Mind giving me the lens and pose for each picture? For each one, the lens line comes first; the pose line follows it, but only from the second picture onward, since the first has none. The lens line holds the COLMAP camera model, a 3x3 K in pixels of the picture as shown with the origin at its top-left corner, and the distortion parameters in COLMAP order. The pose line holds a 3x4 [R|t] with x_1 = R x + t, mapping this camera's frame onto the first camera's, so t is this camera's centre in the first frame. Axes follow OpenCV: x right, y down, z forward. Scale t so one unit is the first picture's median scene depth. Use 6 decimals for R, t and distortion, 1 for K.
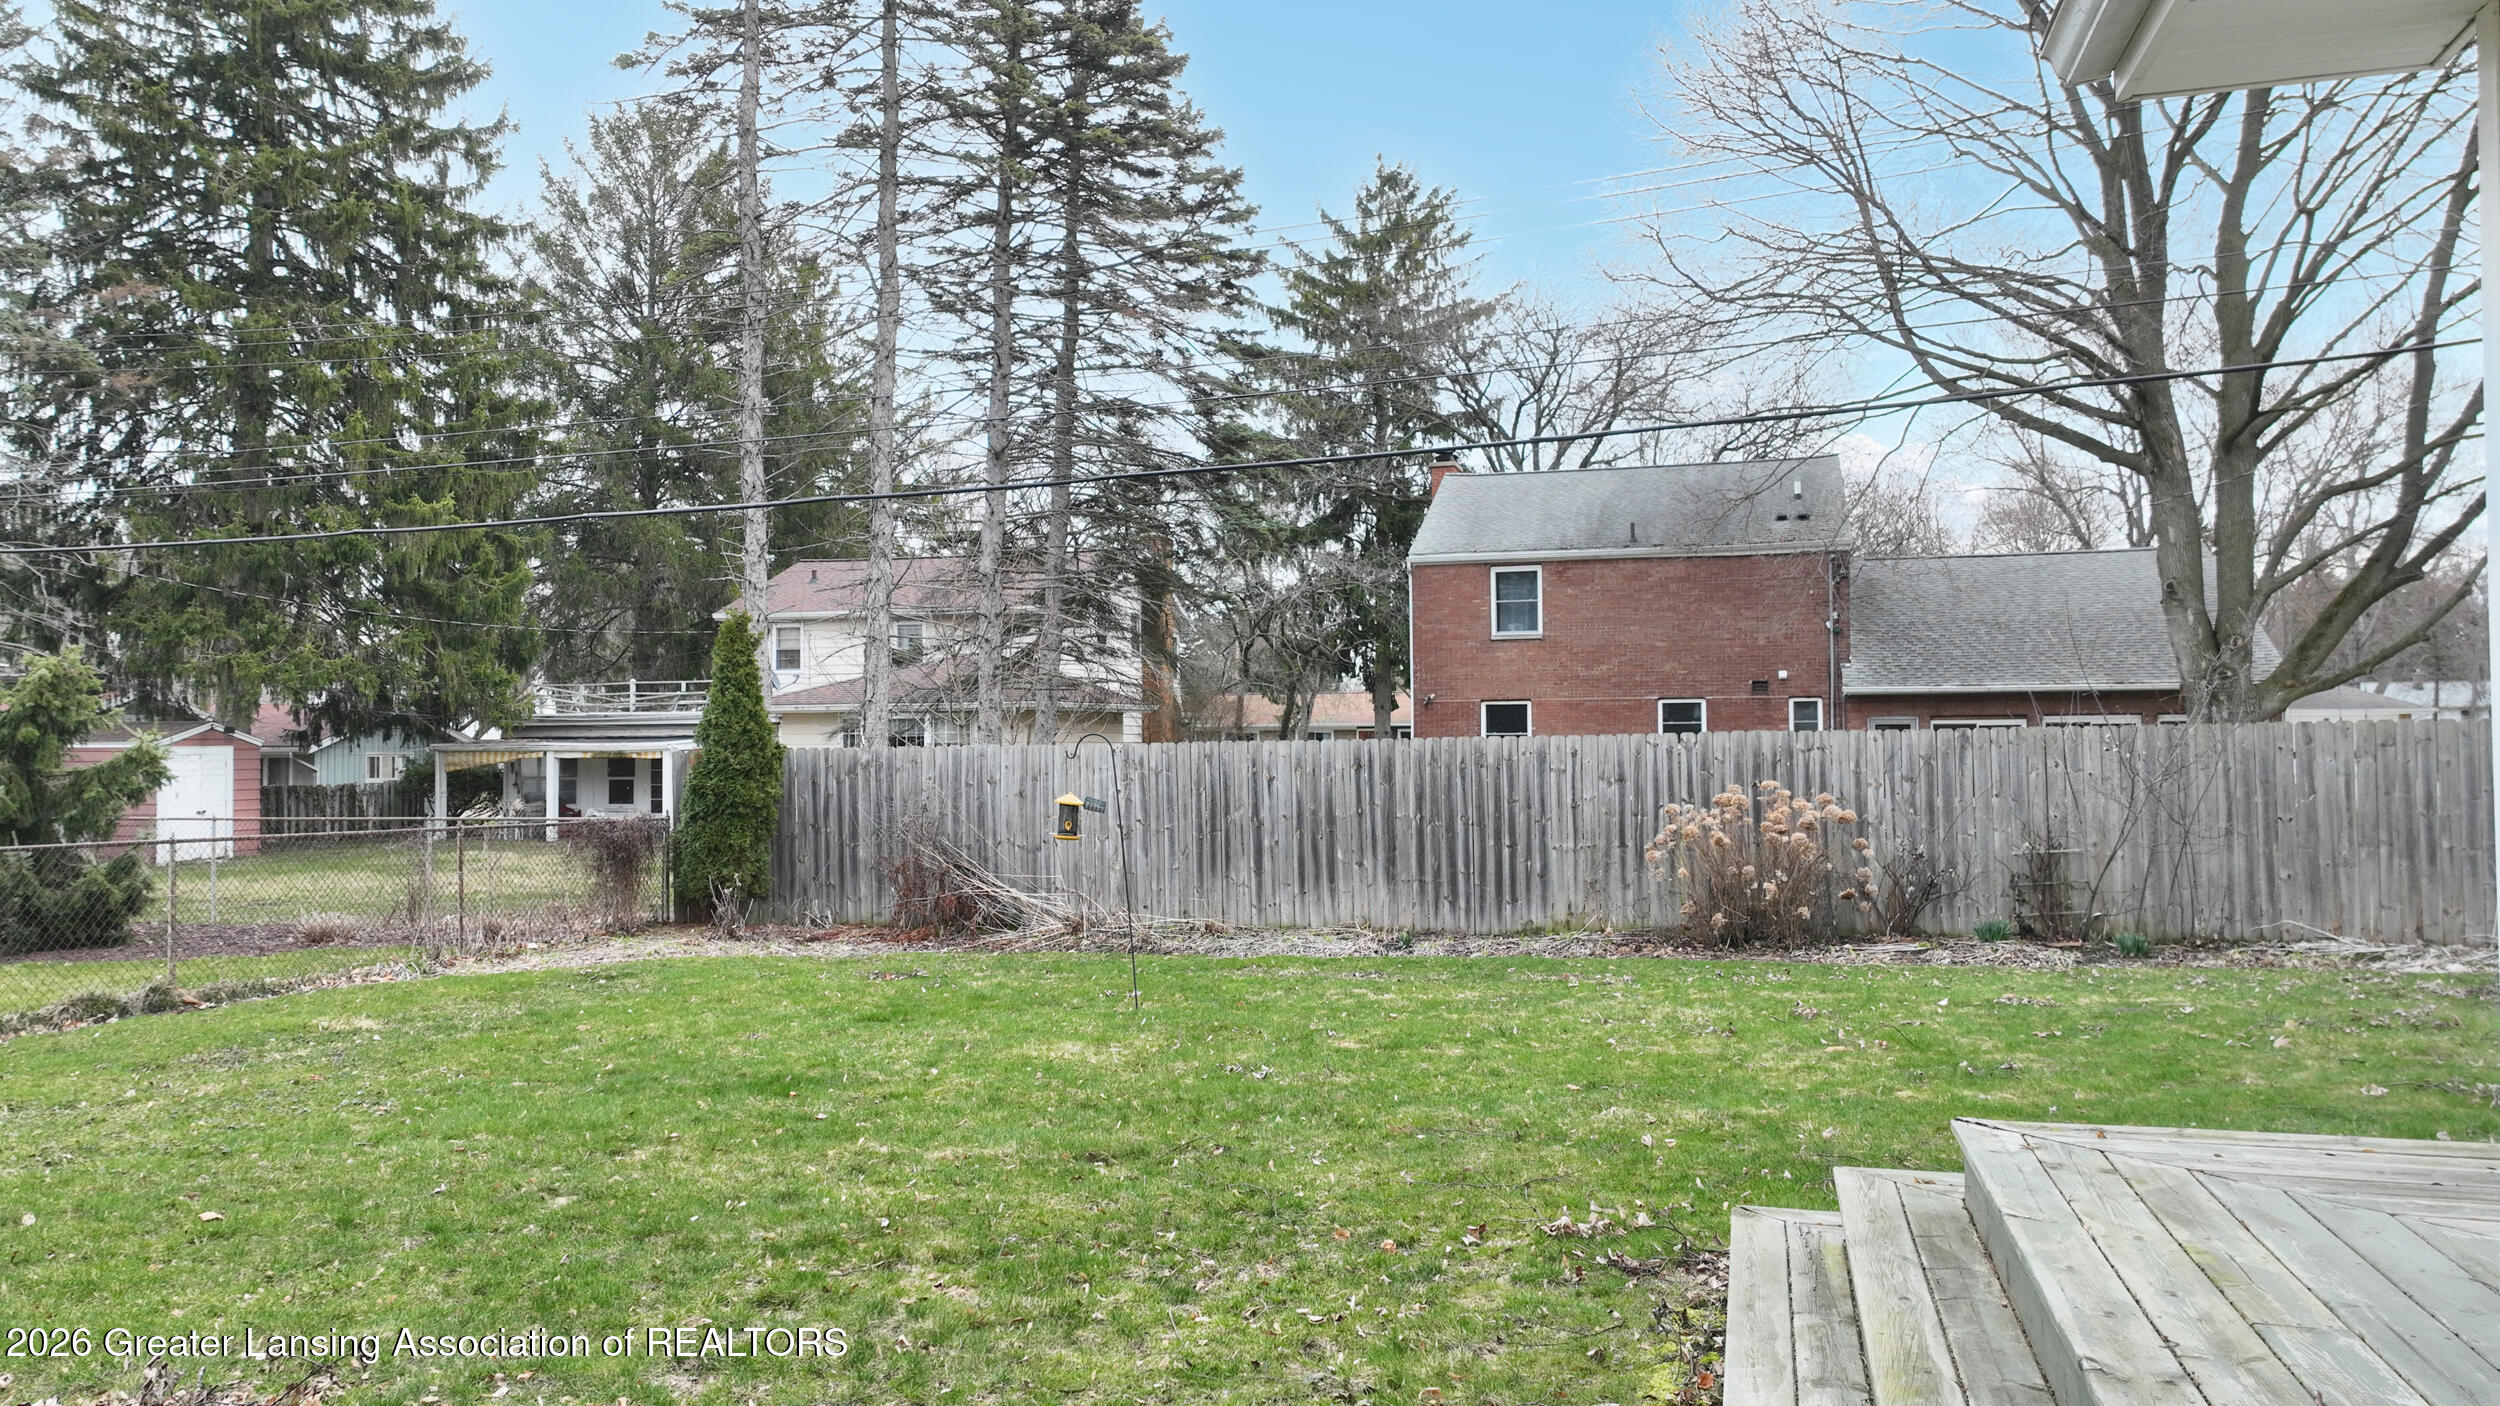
lens RADIAL K [[1790.4, 0, 1243.5], [0, 1790.4, 695.1], [0, 0, 1]] dist [0.025133, -0.000542]
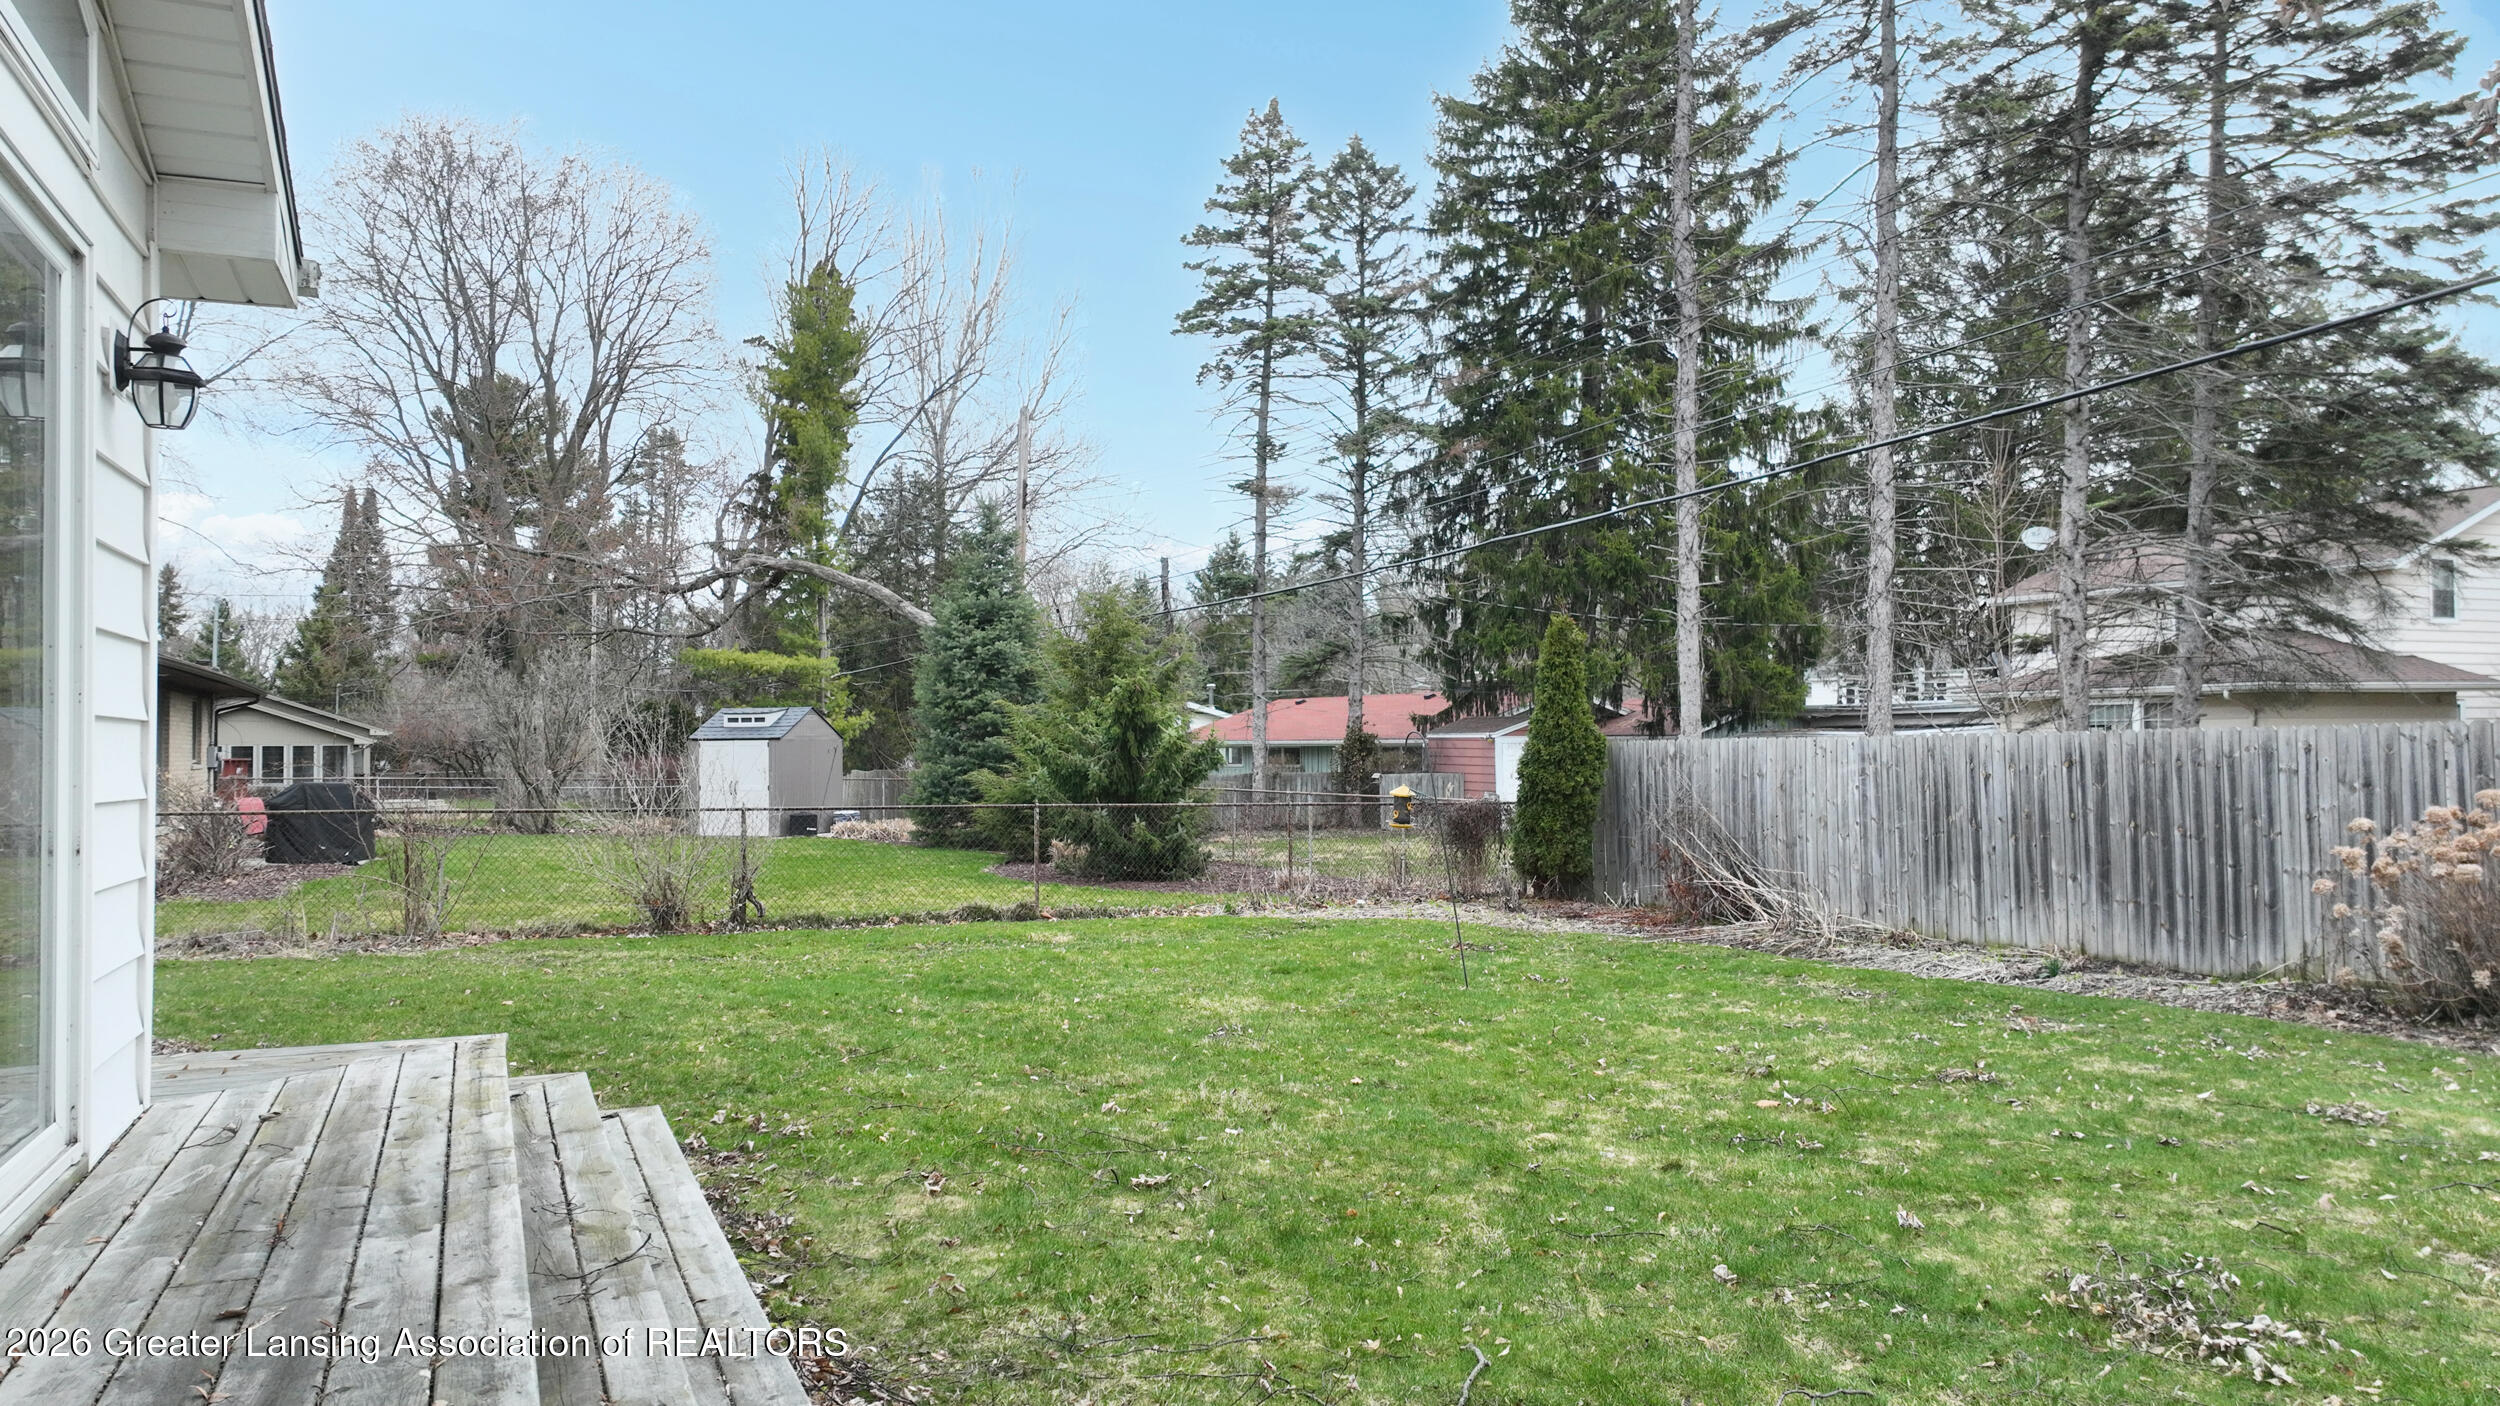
lens RADIAL K [[1790.4, 0, 1241.5], [0, 1790.4, 702.2], [0, 0, 1]] dist [0.025133, -0.000542]
pose [[0.638288, -0.015862, -0.769634, 0.476734], [0.025229, 0.999682, 0.000320, 0.000688], [0.769384, -0.019622, 0.638485, 0.152266]]
